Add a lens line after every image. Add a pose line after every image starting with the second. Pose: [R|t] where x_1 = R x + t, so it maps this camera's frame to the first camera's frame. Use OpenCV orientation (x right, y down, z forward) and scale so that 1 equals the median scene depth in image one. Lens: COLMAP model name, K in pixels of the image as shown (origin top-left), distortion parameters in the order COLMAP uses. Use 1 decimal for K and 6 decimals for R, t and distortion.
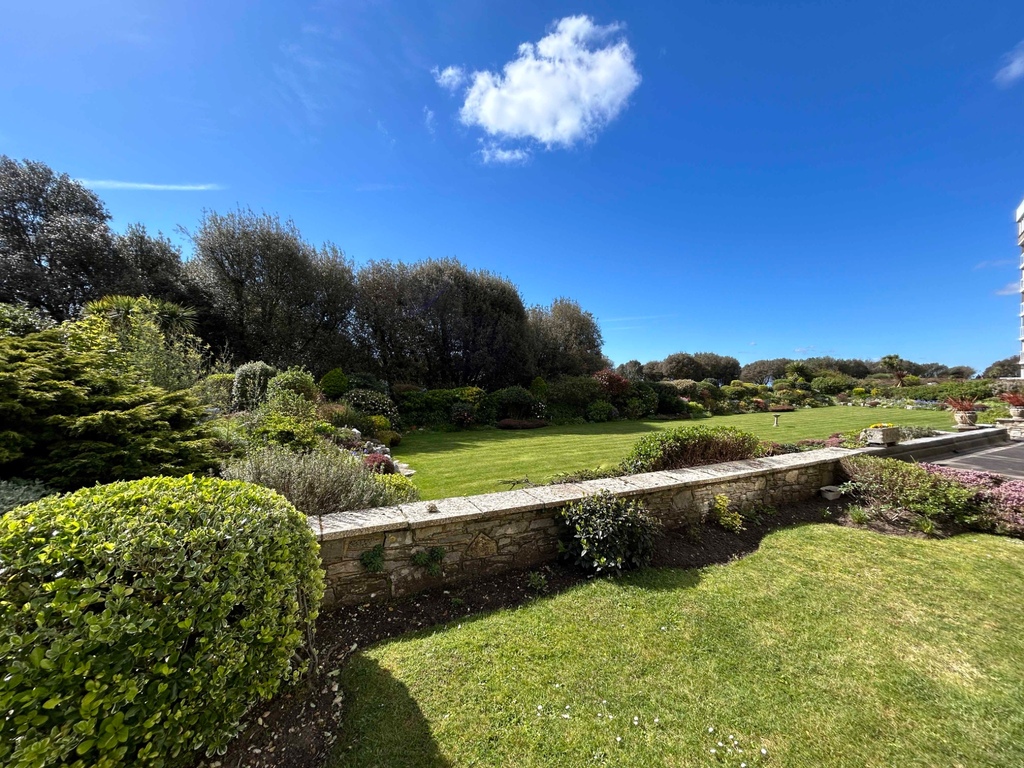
lens RADIAL K [[410.5, 0, 512.0], [0, 410.5, 384.0], [0, 0, 1]] dist [-0.001276, 0.000003]
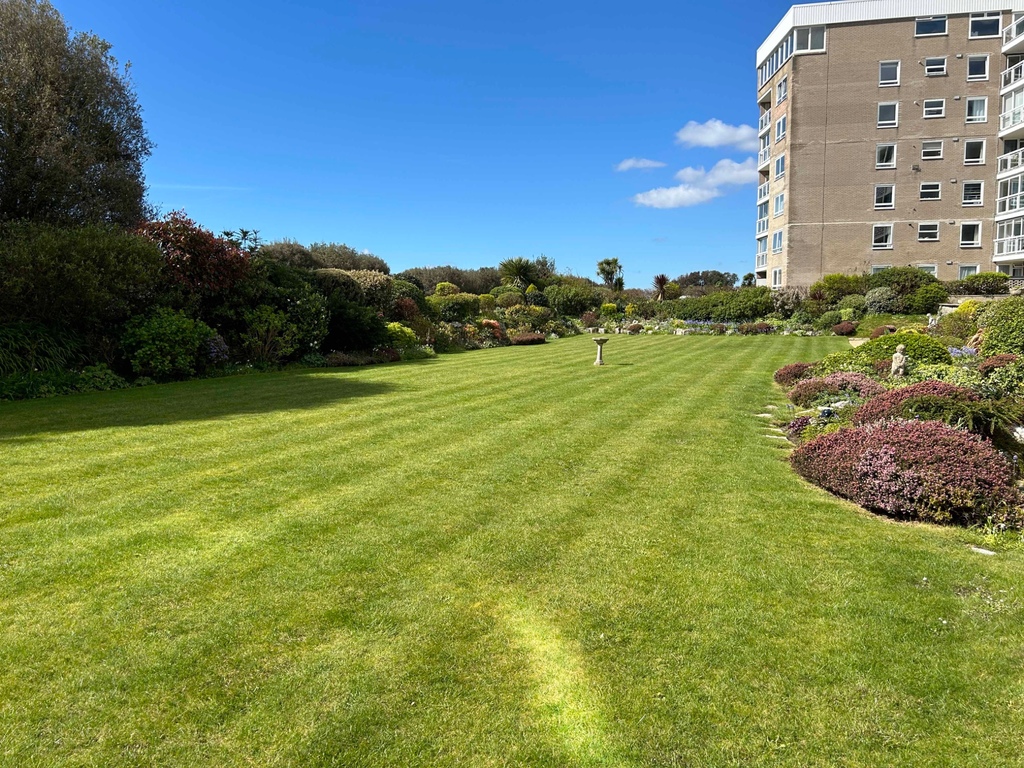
lens RADIAL K [[765.0, 0, 512.0], [0, 765.0, 384.0], [0, 0, 1]] dist [0.003737, -0.003381]
pose [[0.754584, -0.061182, 0.653345, 0.025753], [0.008211, 0.996446, 0.083827, 0.037400], [-0.656152, -0.057890, 0.752405, 0.306299]]
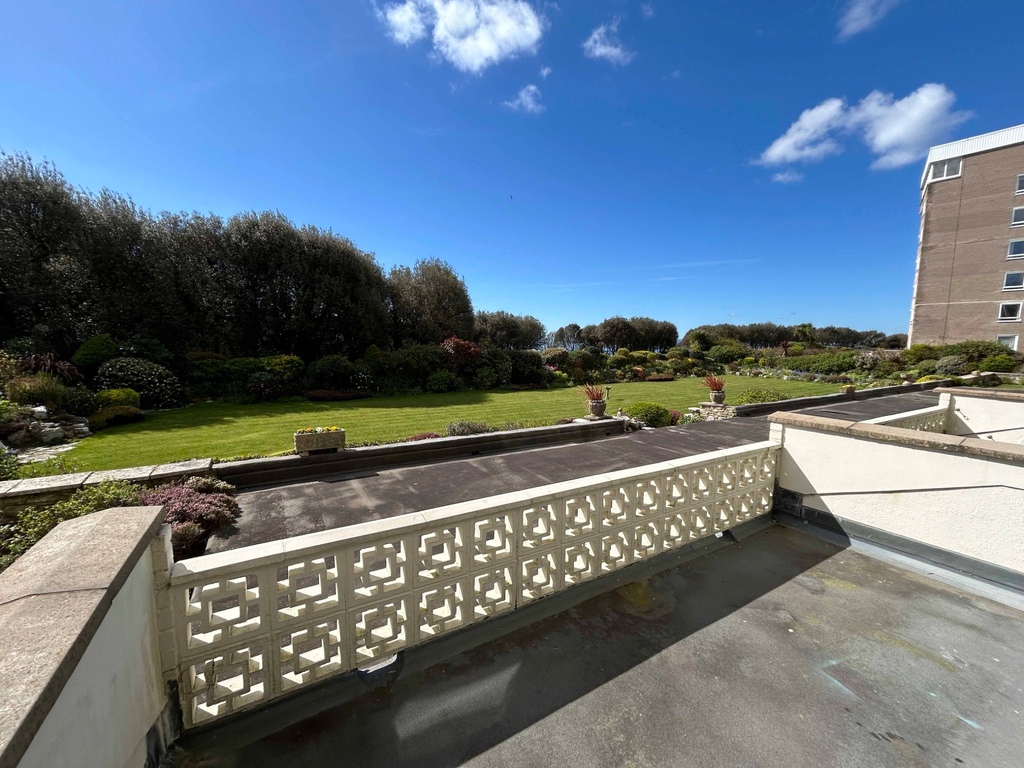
lens RADIAL K [[410.5, 0, 512.0], [0, 410.5, 384.0], [0, 0, 1]] dist [-0.001276, 0.000003]
pose [[0.998708, 0.008207, 0.050150, 0.250835], [-0.013004, 0.995288, 0.096086, -0.016274], [-0.049125, -0.096614, 0.994109, 0.026732]]
